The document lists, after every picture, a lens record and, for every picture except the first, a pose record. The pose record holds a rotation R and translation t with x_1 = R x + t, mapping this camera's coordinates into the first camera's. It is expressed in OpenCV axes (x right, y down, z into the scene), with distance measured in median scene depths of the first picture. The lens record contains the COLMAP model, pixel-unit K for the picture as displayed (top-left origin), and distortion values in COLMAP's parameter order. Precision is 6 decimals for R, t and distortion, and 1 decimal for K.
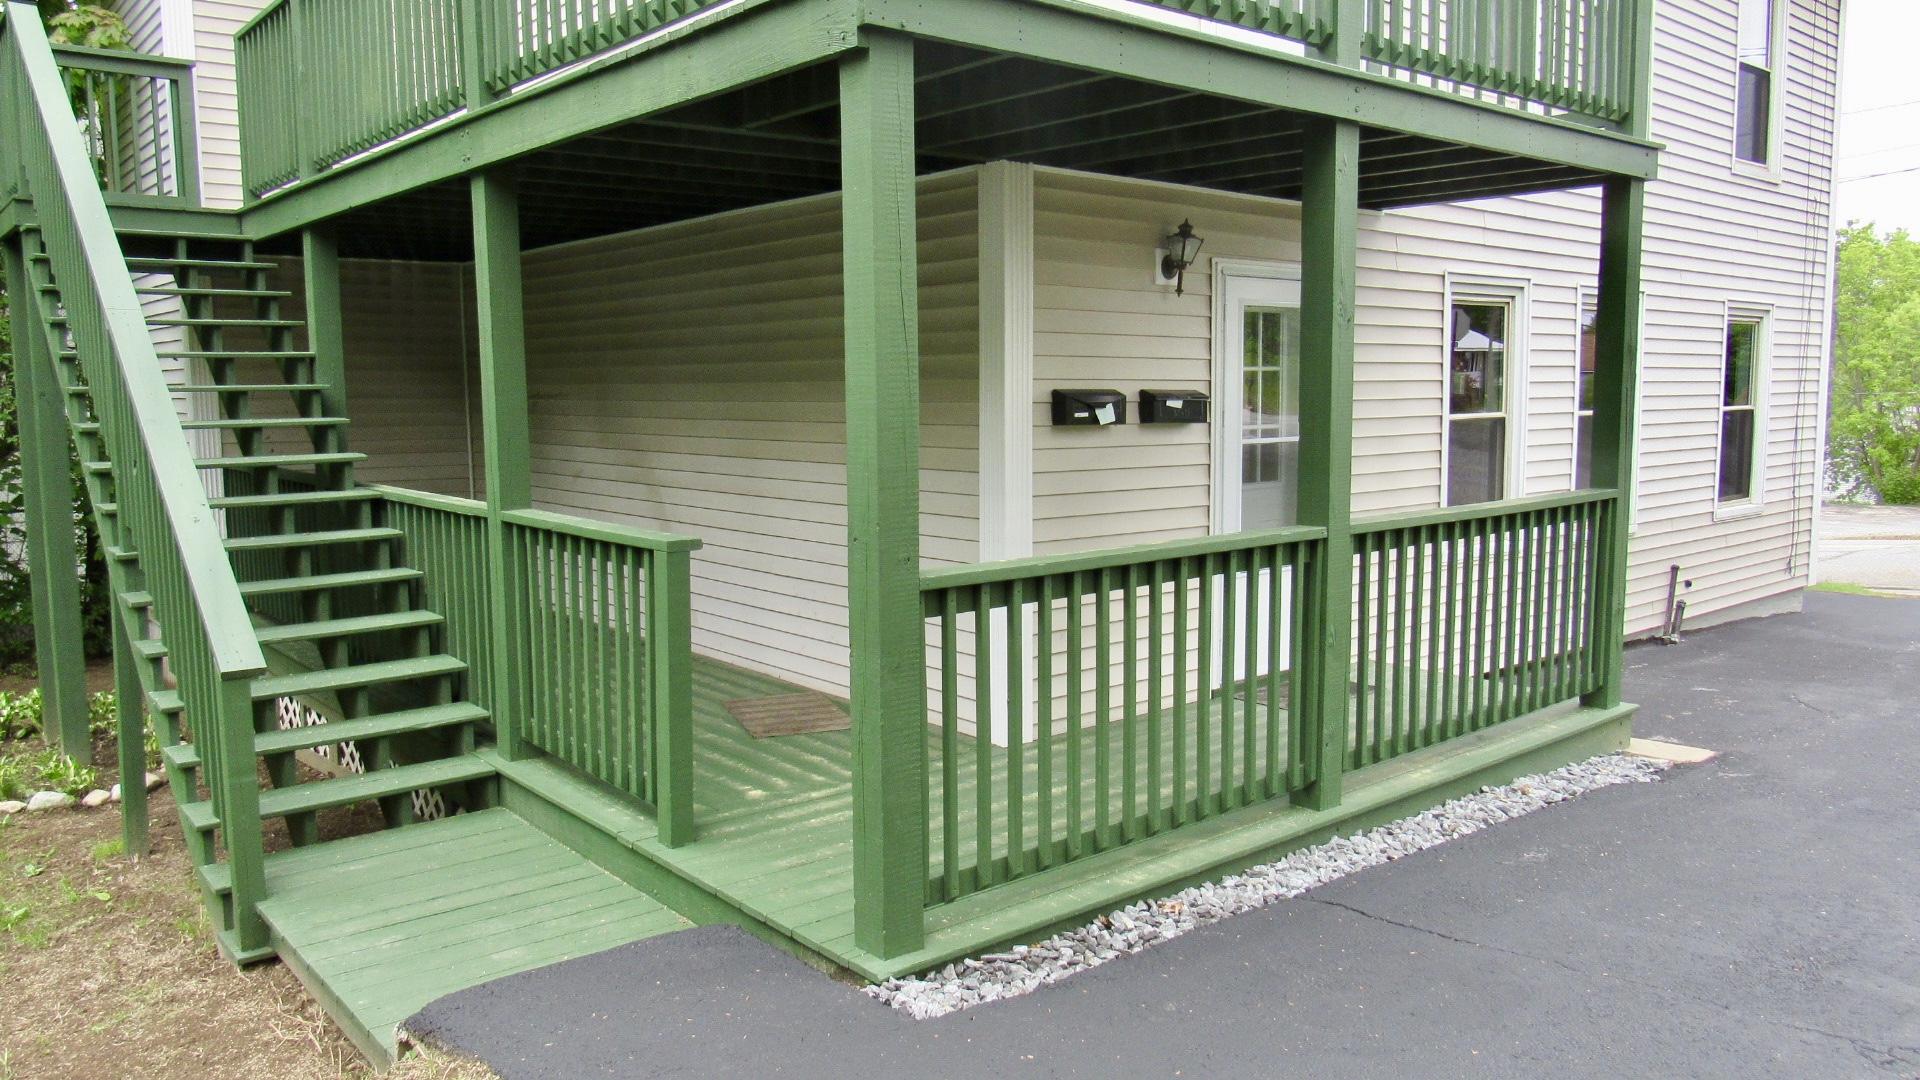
lens RADIAL K [[1373.3, 0, 955.1], [0, 1373.3, 516.3], [0, 0, 1]] dist [-0.004551, -0.000394]
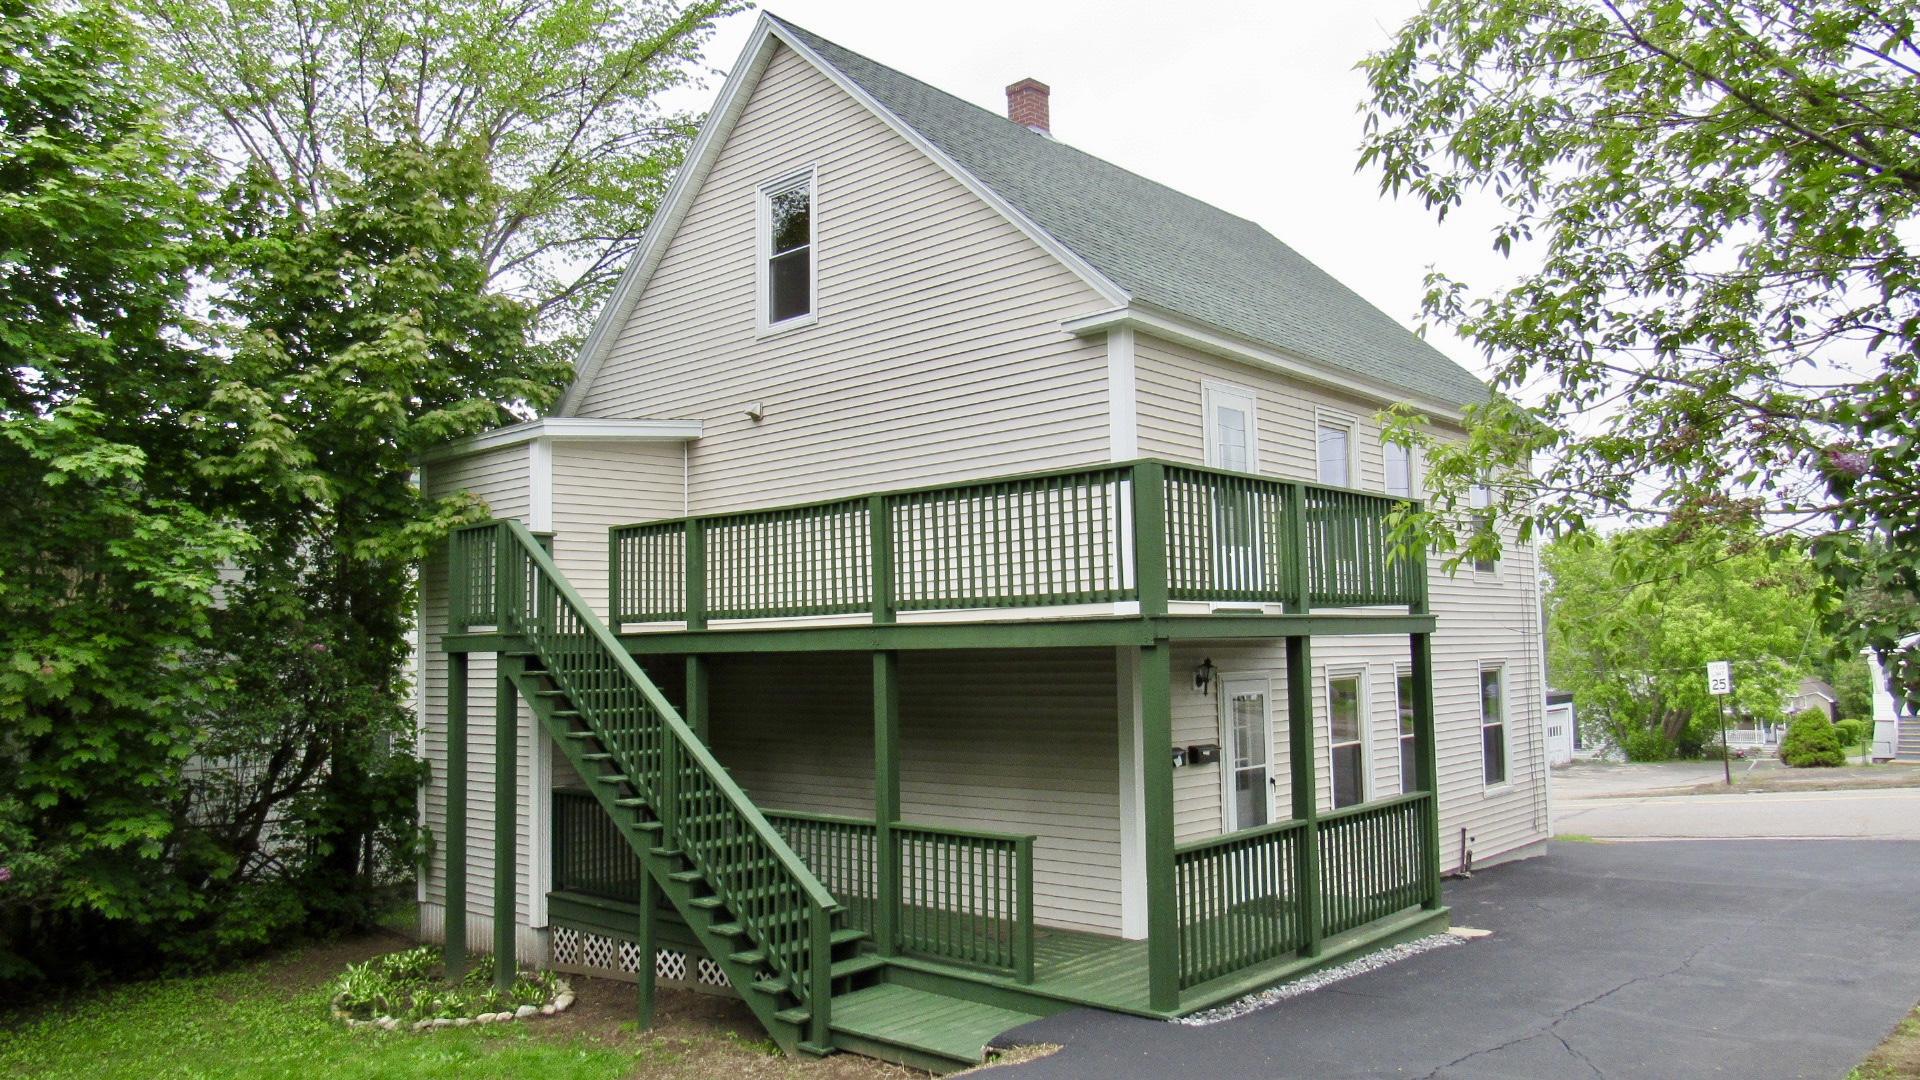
lens RADIAL K [[1367.1, 0, 952.0], [0, 1367.1, 548.6], [0, 0, 1]] dist [-0.008735, -0.005731]
pose [[0.991285, -0.005197, 0.131631, -0.423792], [0.027928, 0.984798, -0.171442, -0.044727], [-0.128739, 0.173624, 0.976361, -0.824201]]
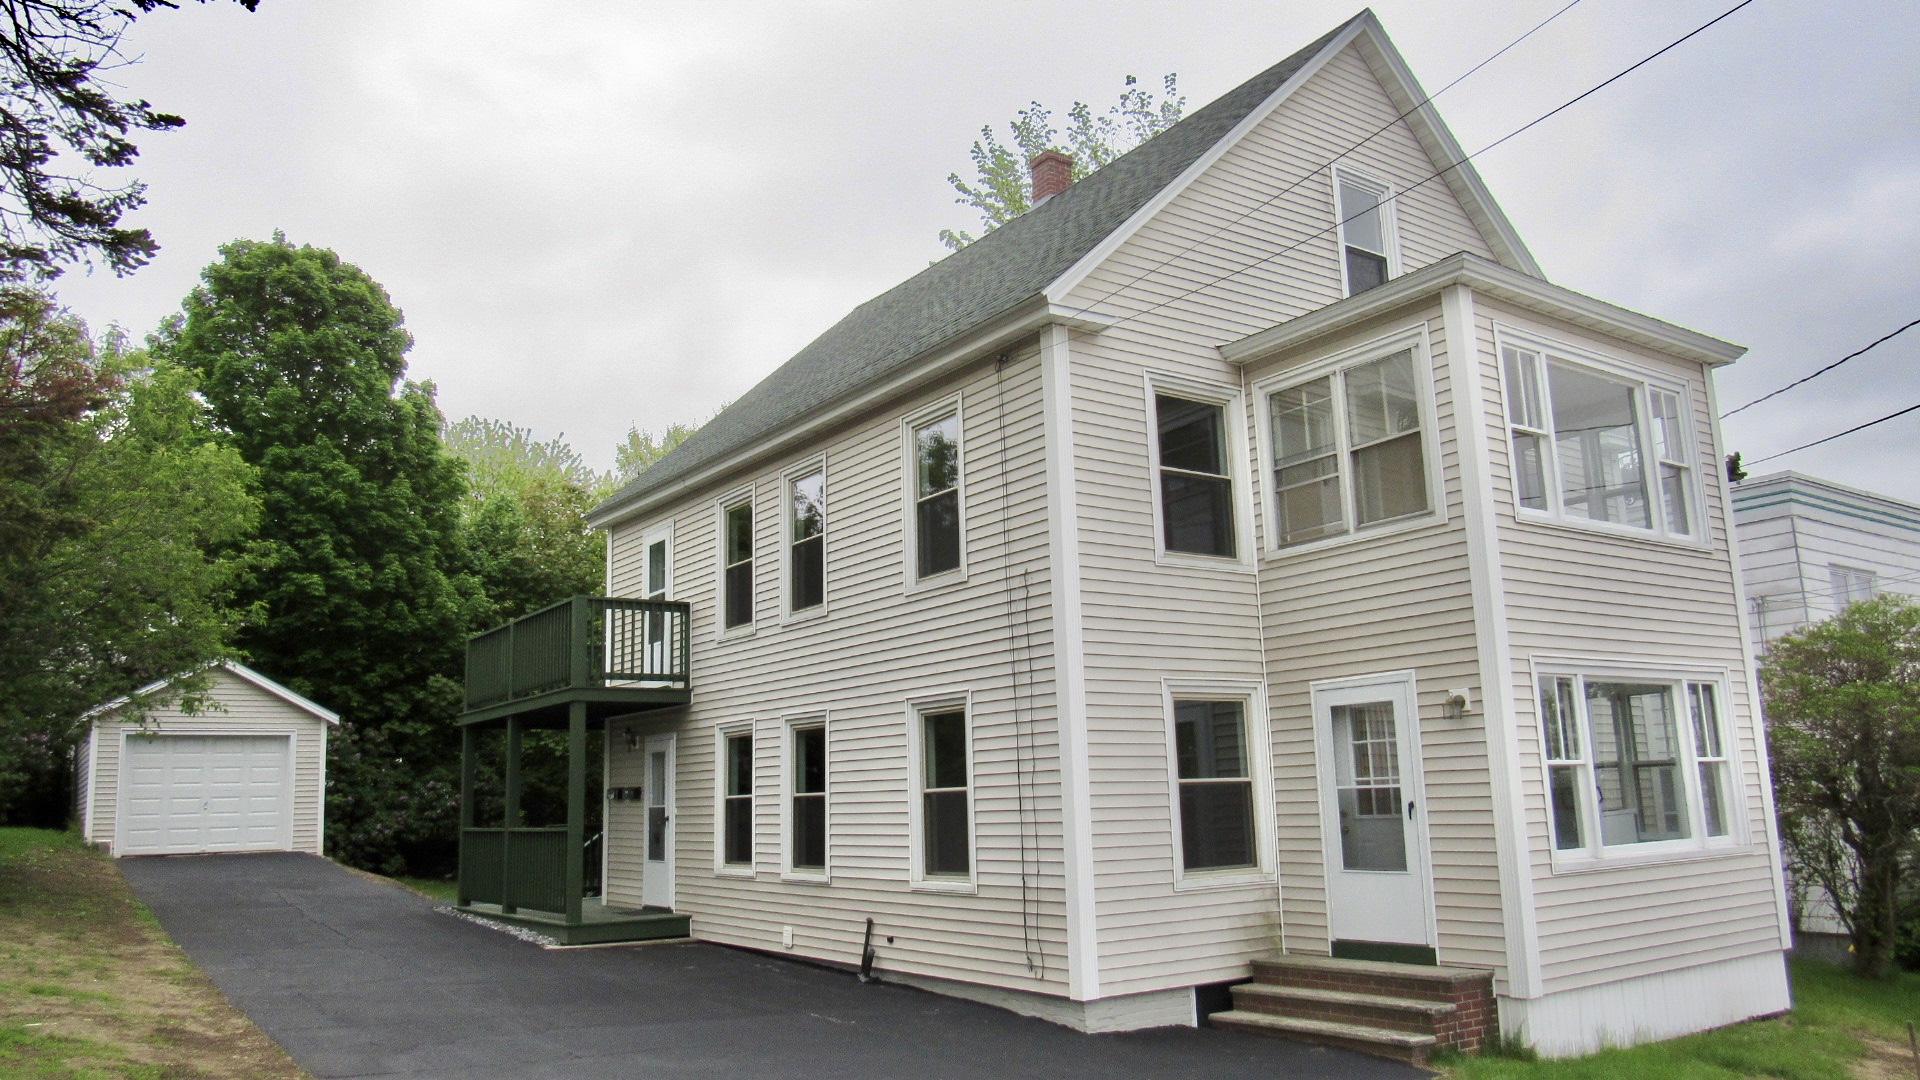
lens RADIAL K [[1367.1, 0, 952.0], [0, 1367.1, 548.6], [0, 0, 1]] dist [-0.008735, -0.005731]
pose [[-0.092969, -0.170614, -0.980942, 2.817523], [-0.064094, 0.984191, -0.165104, -0.149928], [0.993604, 0.047523, -0.102435, 1.860050]]
